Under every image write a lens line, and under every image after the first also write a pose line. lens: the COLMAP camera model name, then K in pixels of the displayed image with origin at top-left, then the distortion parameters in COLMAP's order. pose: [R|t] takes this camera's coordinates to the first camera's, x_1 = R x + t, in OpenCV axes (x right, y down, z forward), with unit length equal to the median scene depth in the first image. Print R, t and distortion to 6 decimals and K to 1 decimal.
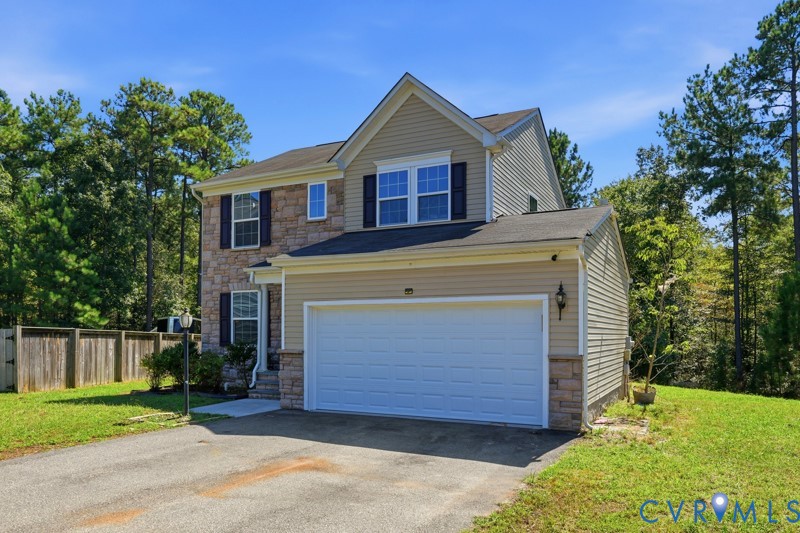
lens RADIAL K [[565.5, 0, 400.7], [0, 565.5, 283.5], [0, 0, 1]] dist [0.005217, 0.002549]
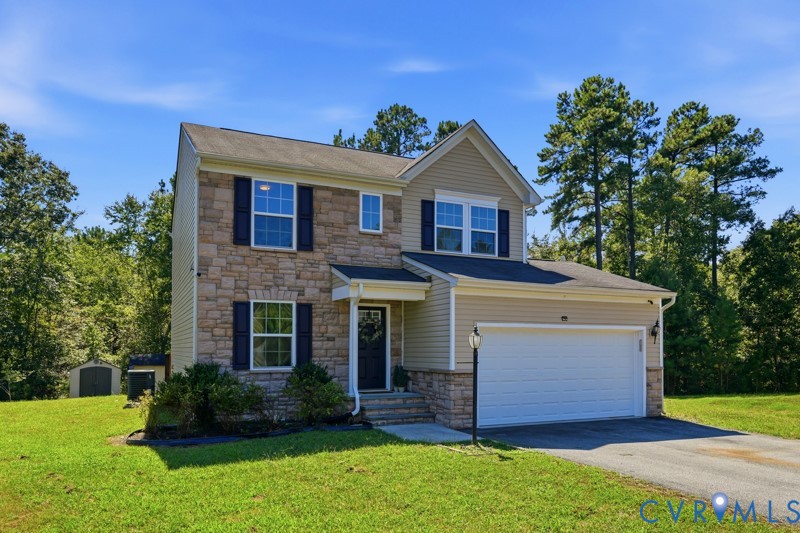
lens RADIAL K [[565.5, 0, 400.7], [0, 565.5, 283.5], [0, 0, 1]] dist [0.005217, 0.002549]
pose [[0.629338, 0.090603, 0.771832, -0.881711], [-0.066750, 0.995812, -0.062469, 0.029555], [-0.774260, -0.012206, 0.632750, 0.379744]]
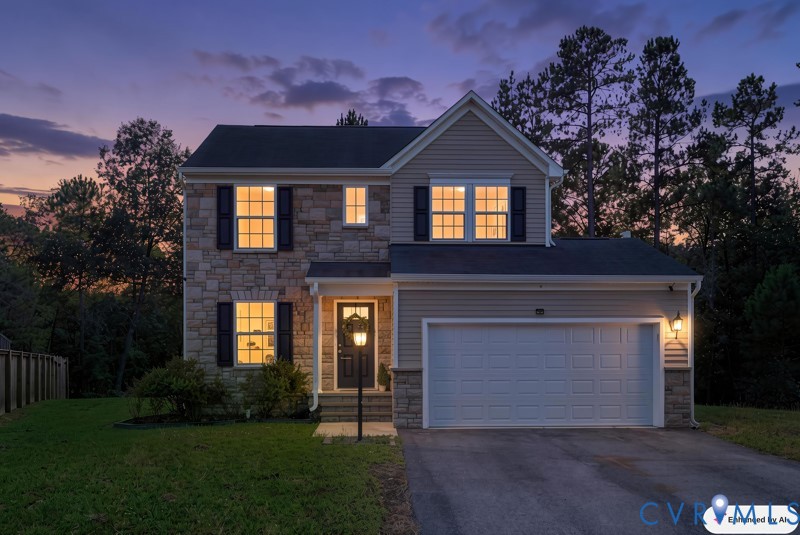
lens RADIAL K [[749.3, 0, 400.0], [0, 749.3, 267.5], [0, 0, 1]] dist [0.000726, -0.005351]
pose [[0.878916, 0.047706, 0.474584, -0.691639], [-0.038121, 0.998829, -0.029804, -0.013093], [-0.475450, 0.008103, 0.879705, -0.109083]]
